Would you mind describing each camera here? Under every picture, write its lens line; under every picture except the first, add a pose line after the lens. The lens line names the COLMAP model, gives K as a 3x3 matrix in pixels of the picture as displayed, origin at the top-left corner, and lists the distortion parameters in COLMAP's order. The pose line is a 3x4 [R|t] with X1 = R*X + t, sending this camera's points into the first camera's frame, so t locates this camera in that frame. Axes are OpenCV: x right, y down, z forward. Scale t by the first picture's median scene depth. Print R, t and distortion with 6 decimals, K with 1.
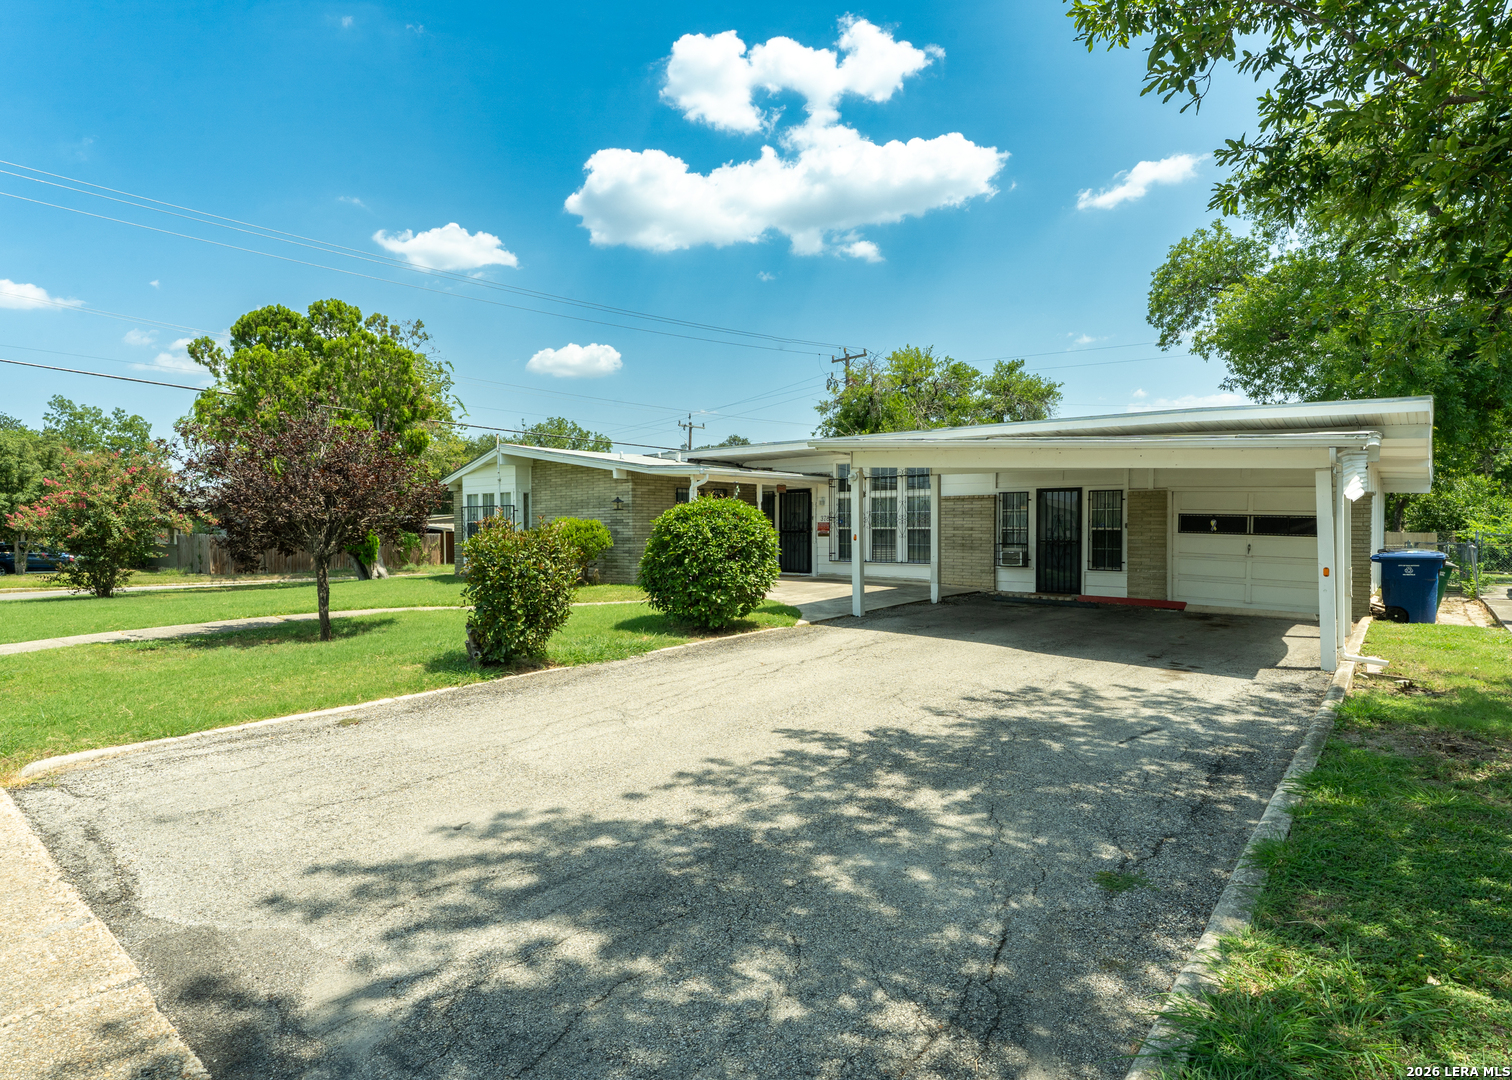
lens RADIAL K [[802.9, 0, 765.0], [0, 802.9, 537.9], [0, 0, 1]] dist [-0.000029, -0.000016]
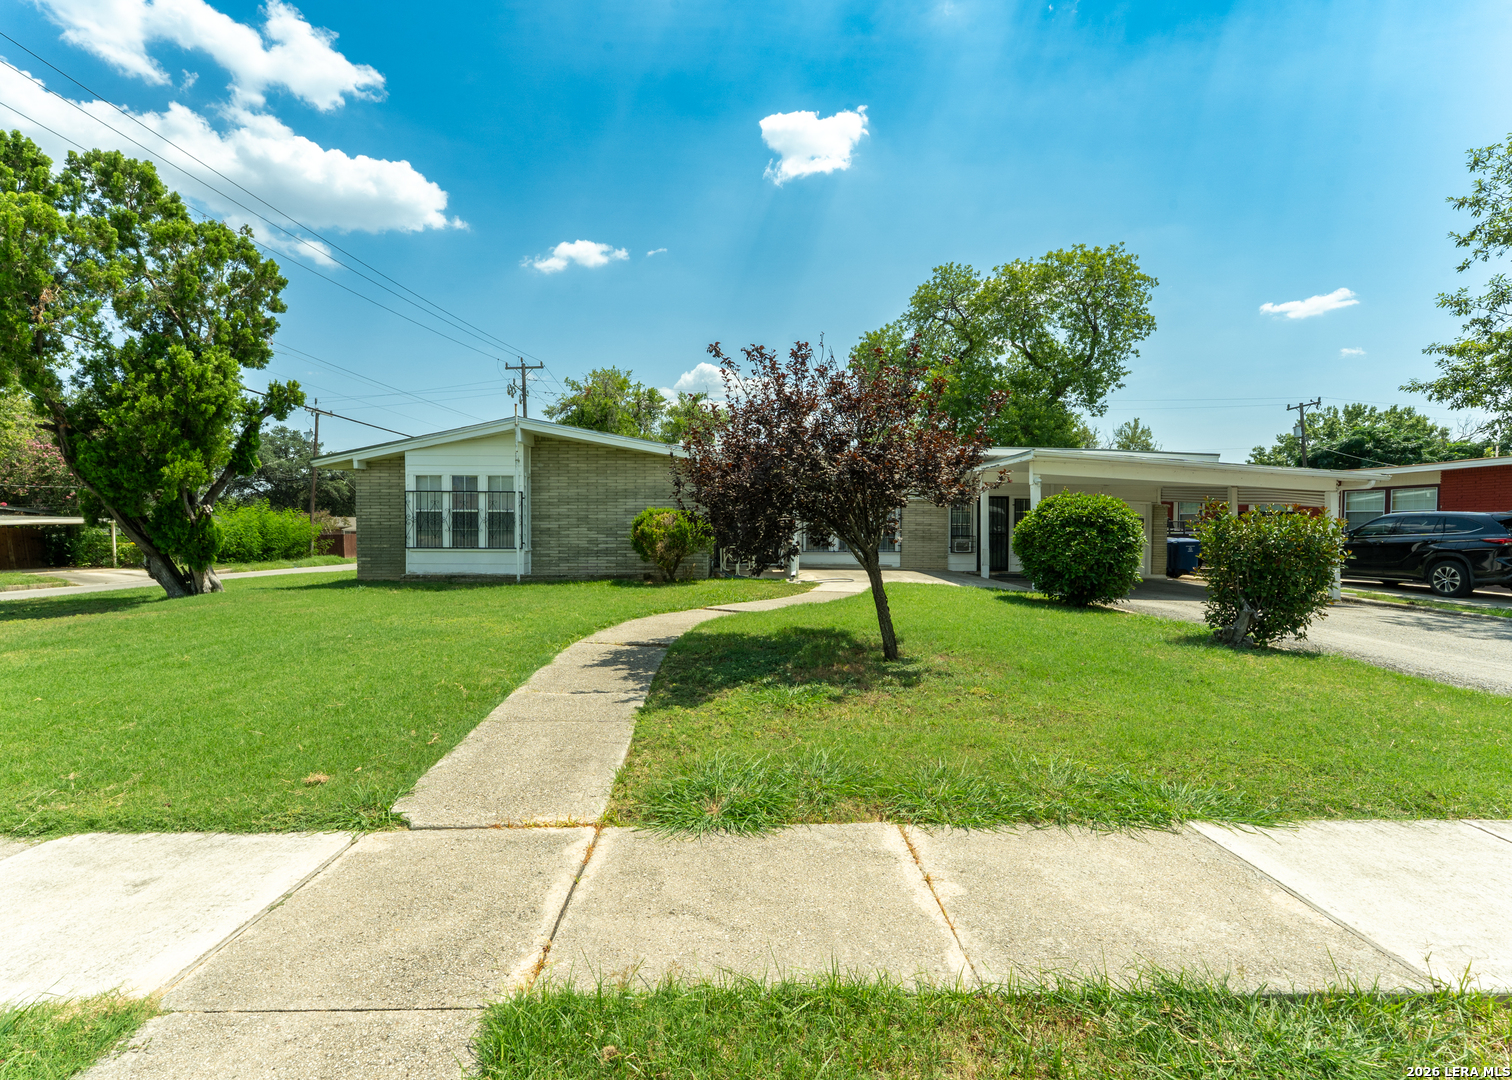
lens RADIAL K [[670.6, 0, 772.9], [0, 670.6, 536.3], [0, 0, 1]] dist [0.001711, 0.000421]
pose [[0.753282, -0.000775, 0.657697, -0.618163], [0.003843, 0.999987, -0.003223, 0.009493], [-0.657687, 0.004955, 0.753275, 0.325352]]
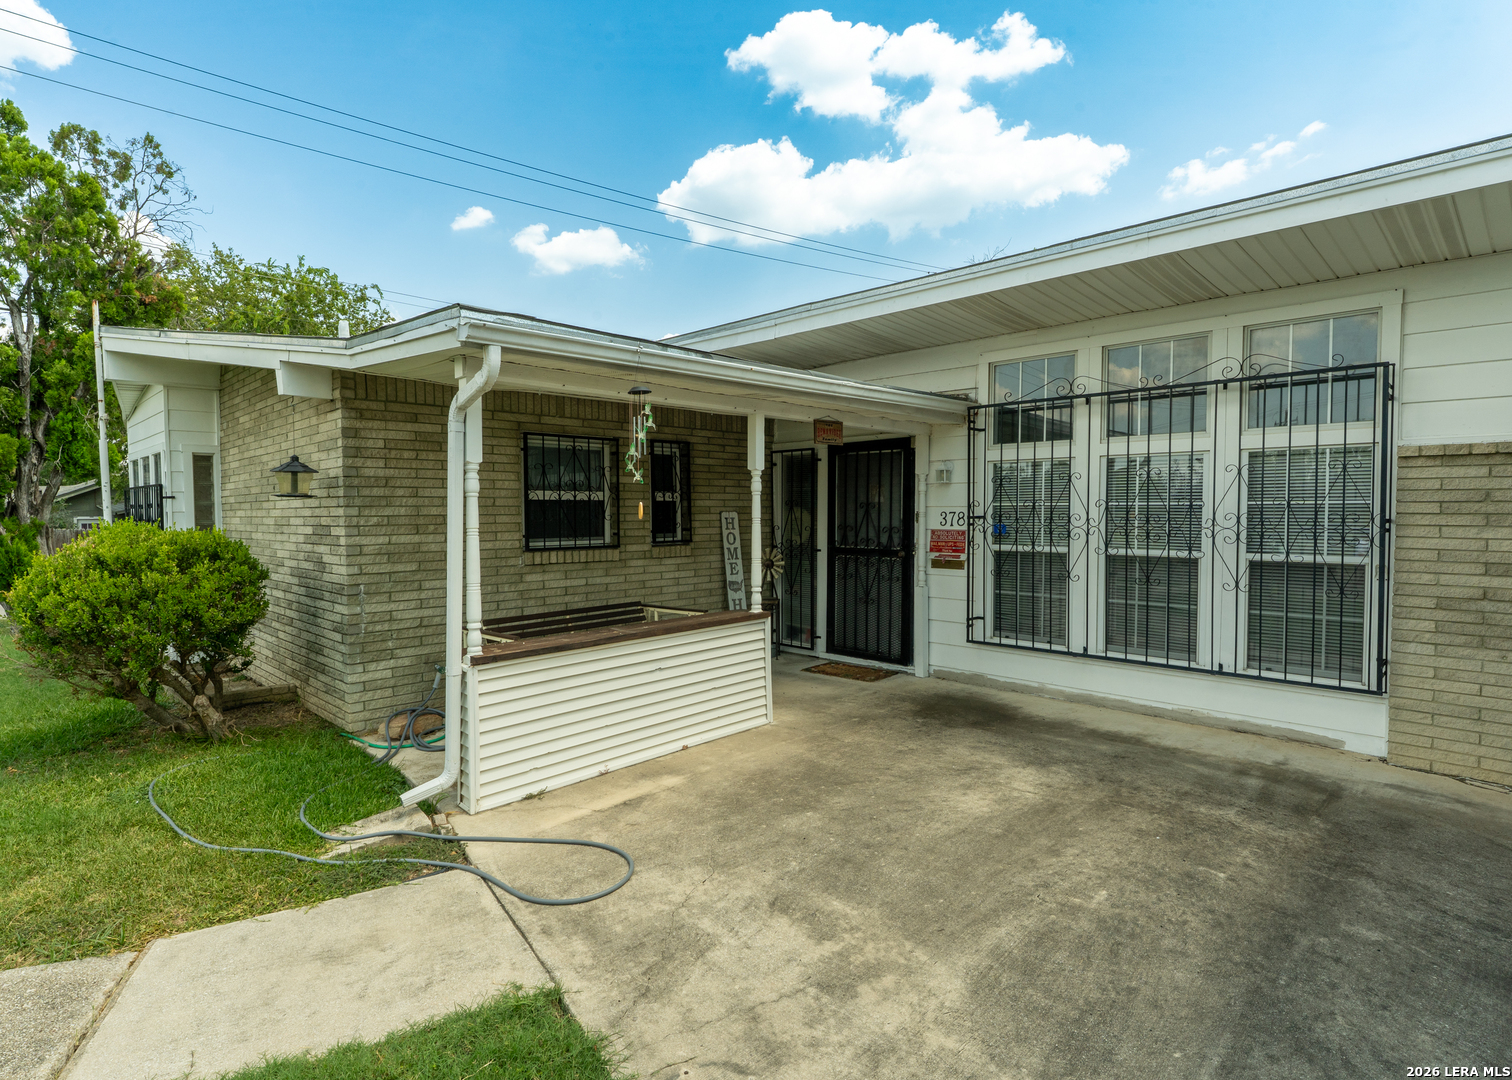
lens RADIAL K [[789.3, 0, 756.0], [0, 789.3, 540.0], [0, 0, 1]] dist [0.001416, 0.000013]
pose [[0.991653, 0.006635, -0.128766, 0.035632], [-0.003709, 0.999730, 0.022950, -0.024880], [0.128883, -0.022281, 0.991409, 0.689804]]
